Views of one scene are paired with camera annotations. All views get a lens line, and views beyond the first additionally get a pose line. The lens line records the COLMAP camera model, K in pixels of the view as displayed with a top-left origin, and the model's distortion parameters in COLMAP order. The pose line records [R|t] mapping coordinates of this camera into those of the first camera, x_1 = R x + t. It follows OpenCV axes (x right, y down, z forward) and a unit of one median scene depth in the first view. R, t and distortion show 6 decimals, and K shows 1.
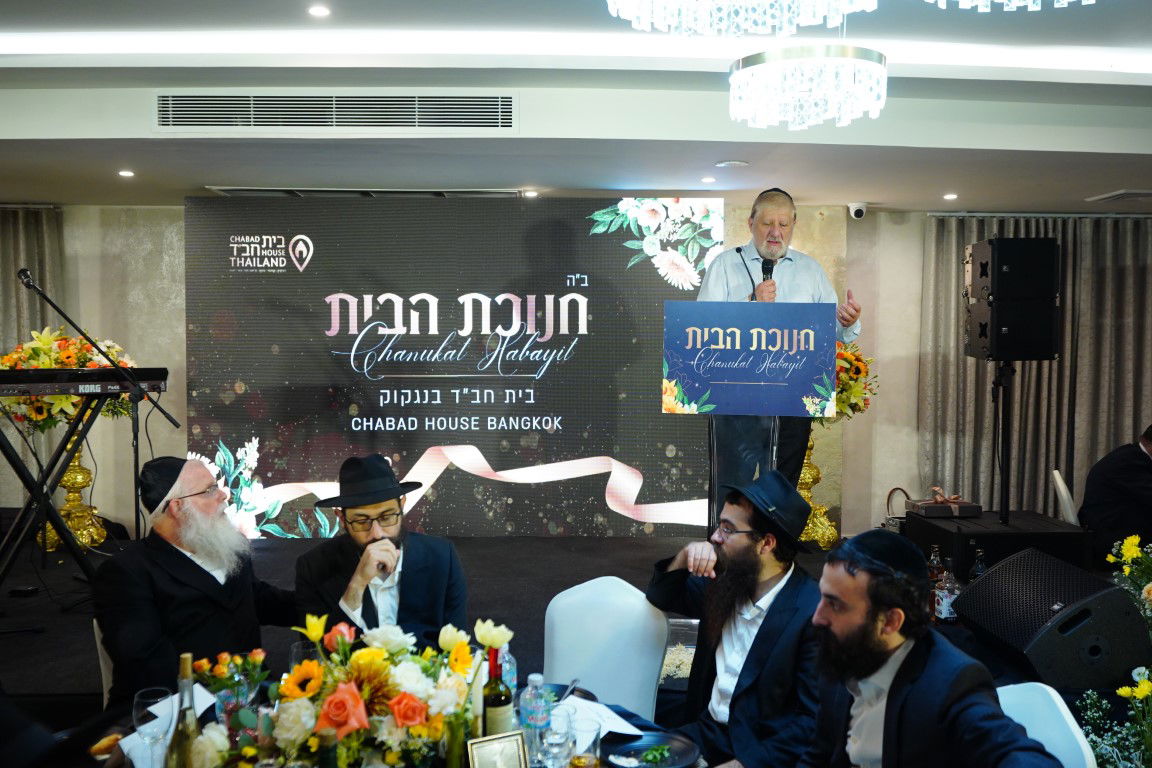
lens RADIAL K [[1010.0, 0, 575.0], [0, 1010.0, 383.6], [0, 0, 1]] dist [0.002720, 0.002320]
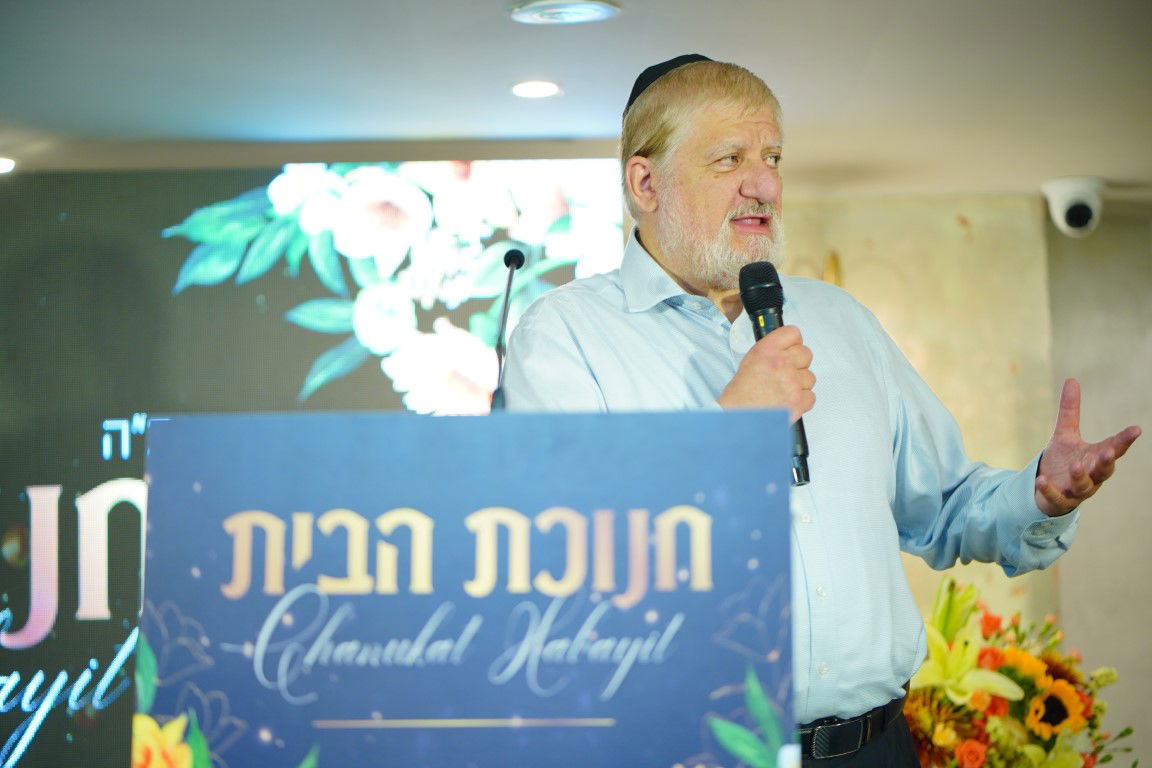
lens RADIAL K [[2904.5, 0, 576.8], [0, 2904.5, 384.6], [0, 0, 1]] dist [0.038525, 0.000000]
pose [[0.998753, -0.020600, 0.045465, 0.094240], [0.027176, 0.988442, -0.149143, 0.014344], [-0.041868, 0.150193, 0.987770, 0.141874]]
